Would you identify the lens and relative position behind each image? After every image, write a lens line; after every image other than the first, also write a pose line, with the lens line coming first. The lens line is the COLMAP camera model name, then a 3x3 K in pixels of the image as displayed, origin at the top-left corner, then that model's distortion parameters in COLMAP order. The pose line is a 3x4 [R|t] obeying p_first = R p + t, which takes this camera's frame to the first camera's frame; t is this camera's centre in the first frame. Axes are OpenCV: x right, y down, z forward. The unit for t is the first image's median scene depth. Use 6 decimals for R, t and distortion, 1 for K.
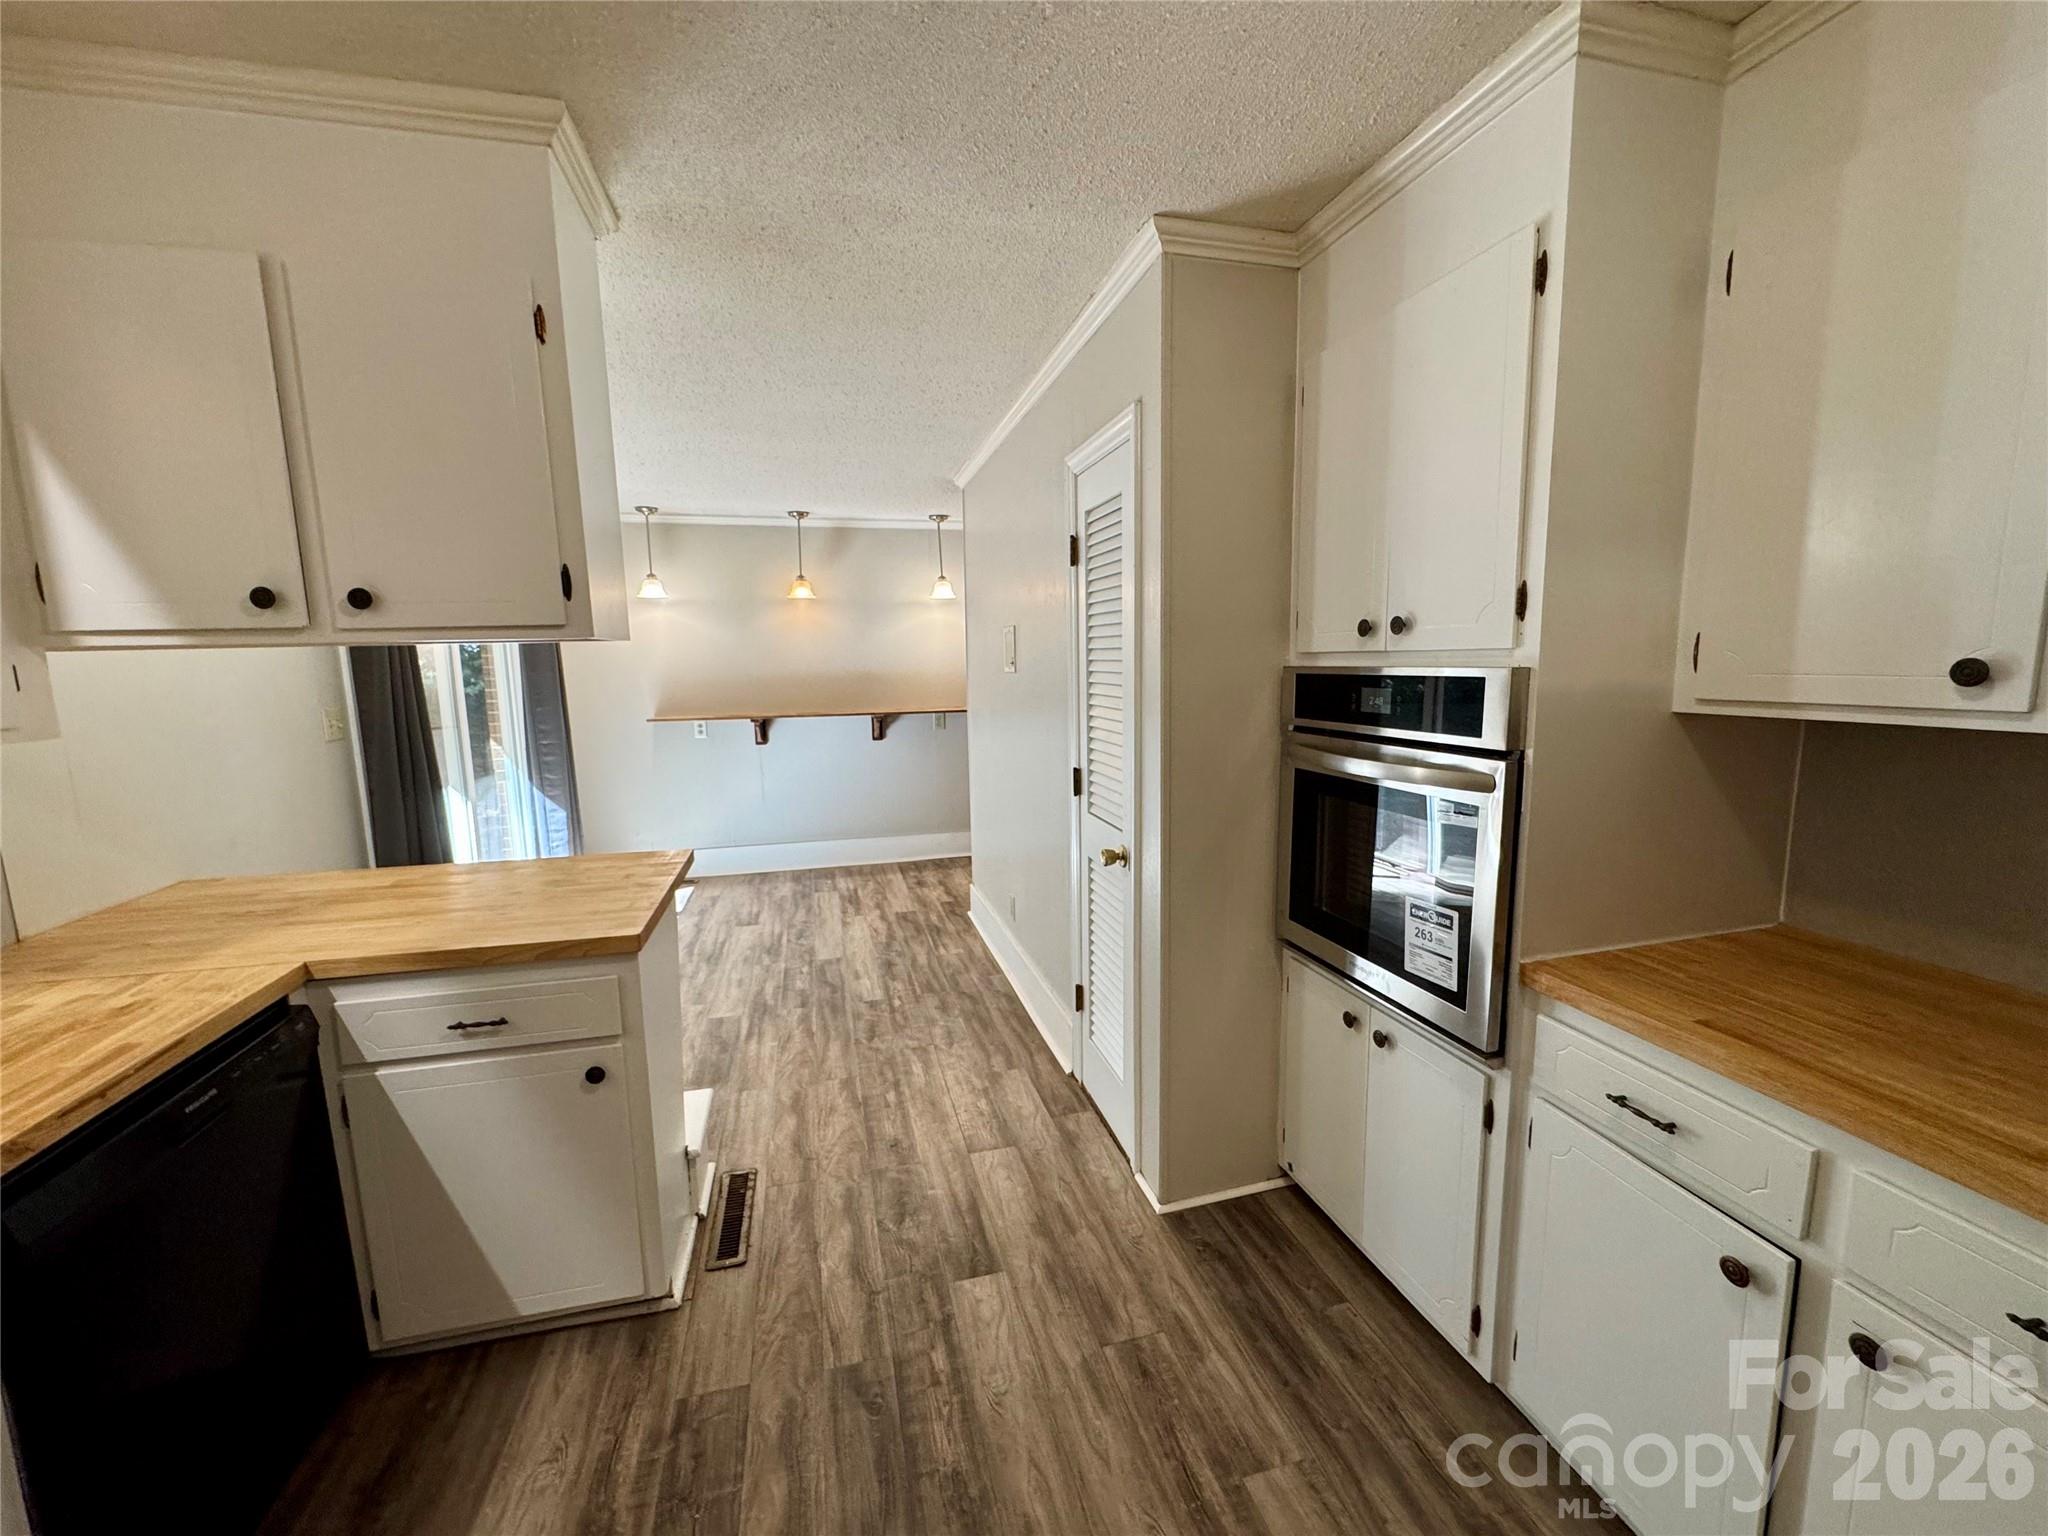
lens RADIAL K [[818.6, 0, 1020.8], [0, 818.6, 766.0], [0, 0, 1]] dist [-0.000366, -0.000175]
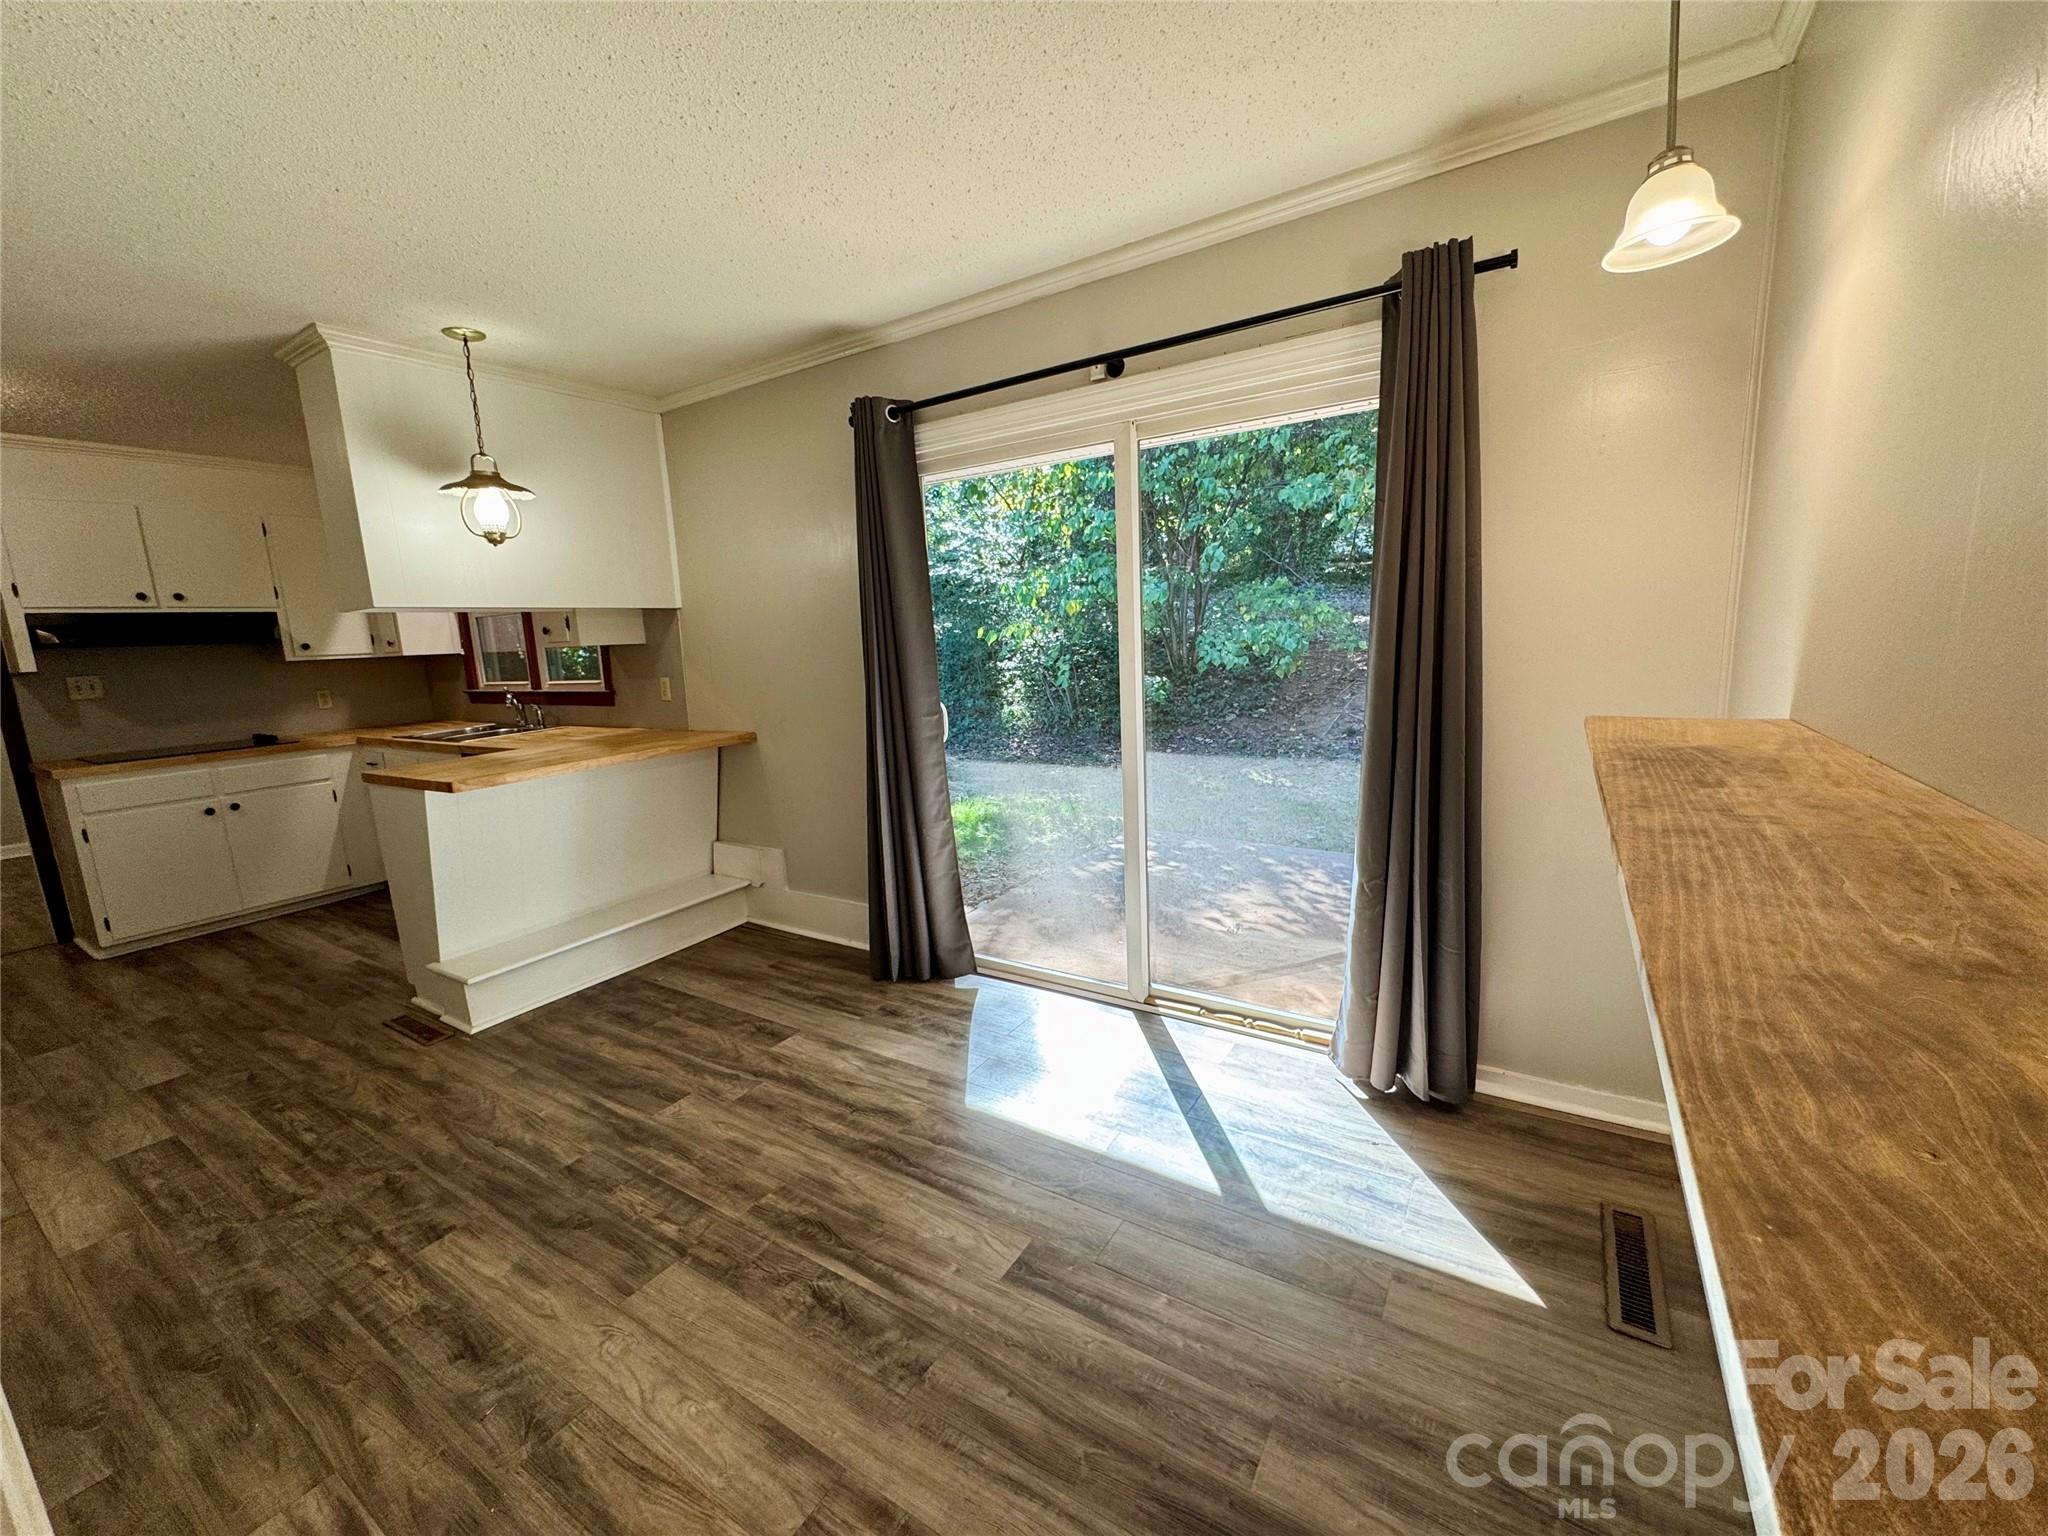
lens RADIAL K [[818.6, 0, 1020.8], [0, 818.6, 766.0], [0, 0, 1]] dist [-0.000366, -0.000175]
pose [[-0.729474, 0.161337, -0.664709, -0.278196], [-0.030762, 0.963063, 0.267512, -0.304798], [0.683316, 0.215592, -0.697567, 2.858541]]
